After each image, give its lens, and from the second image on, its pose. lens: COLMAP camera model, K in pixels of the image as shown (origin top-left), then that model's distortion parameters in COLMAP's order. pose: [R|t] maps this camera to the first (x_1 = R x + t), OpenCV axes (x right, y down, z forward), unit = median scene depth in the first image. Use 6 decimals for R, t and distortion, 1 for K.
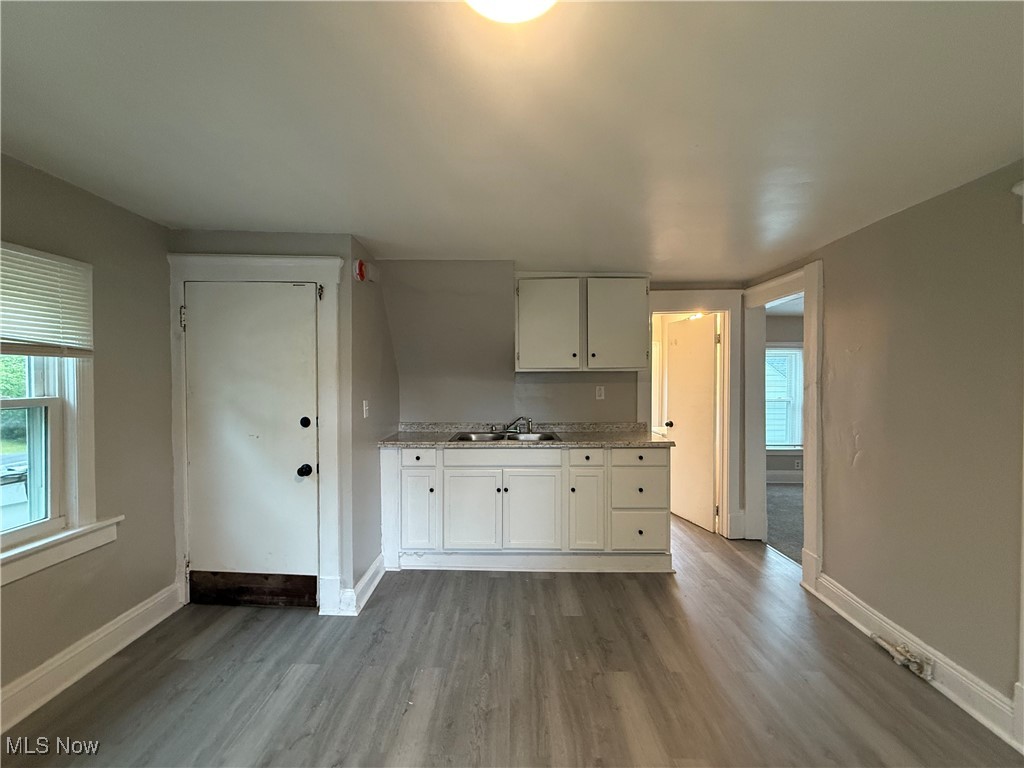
lens RADIAL K [[407.0, 0, 509.1], [0, 407.0, 383.9], [0, 0, 1]] dist [0.001817, 0.000113]
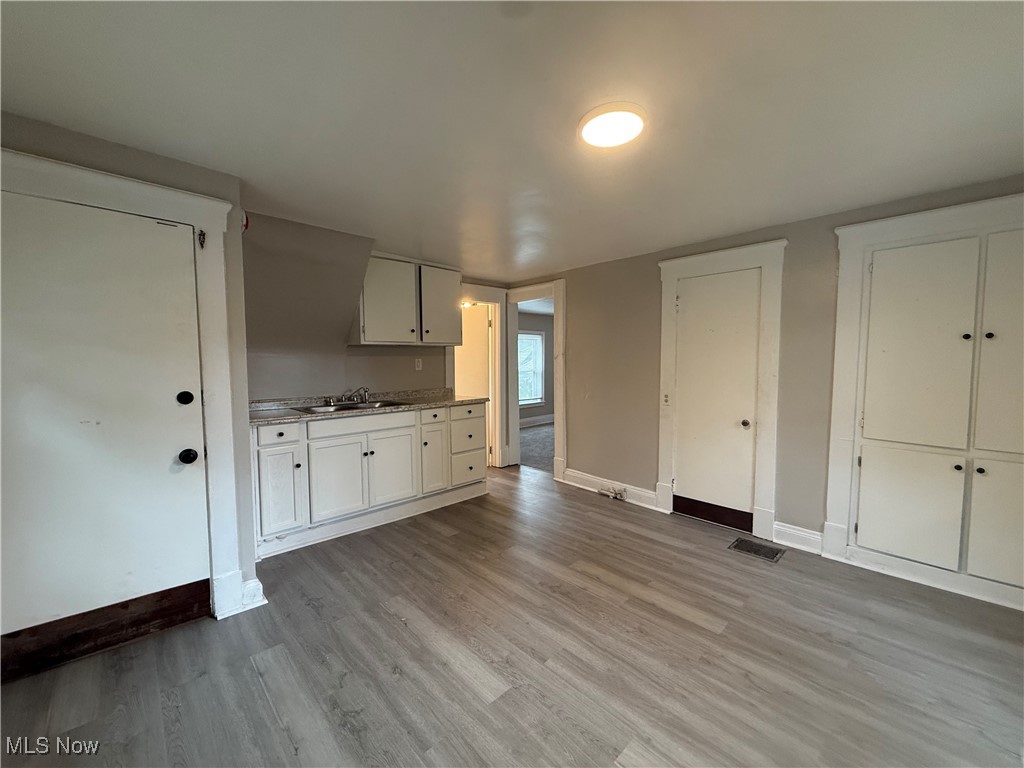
lens RADIAL K [[407.0, 0, 509.1], [0, 407.0, 383.9], [0, 0, 1]] dist [0.001817, 0.000113]
pose [[0.720503, -0.045213, 0.691977, -0.484099], [0.015821, 0.998684, 0.048779, 0.030148], [-0.693272, -0.024197, 0.720270, -0.026919]]
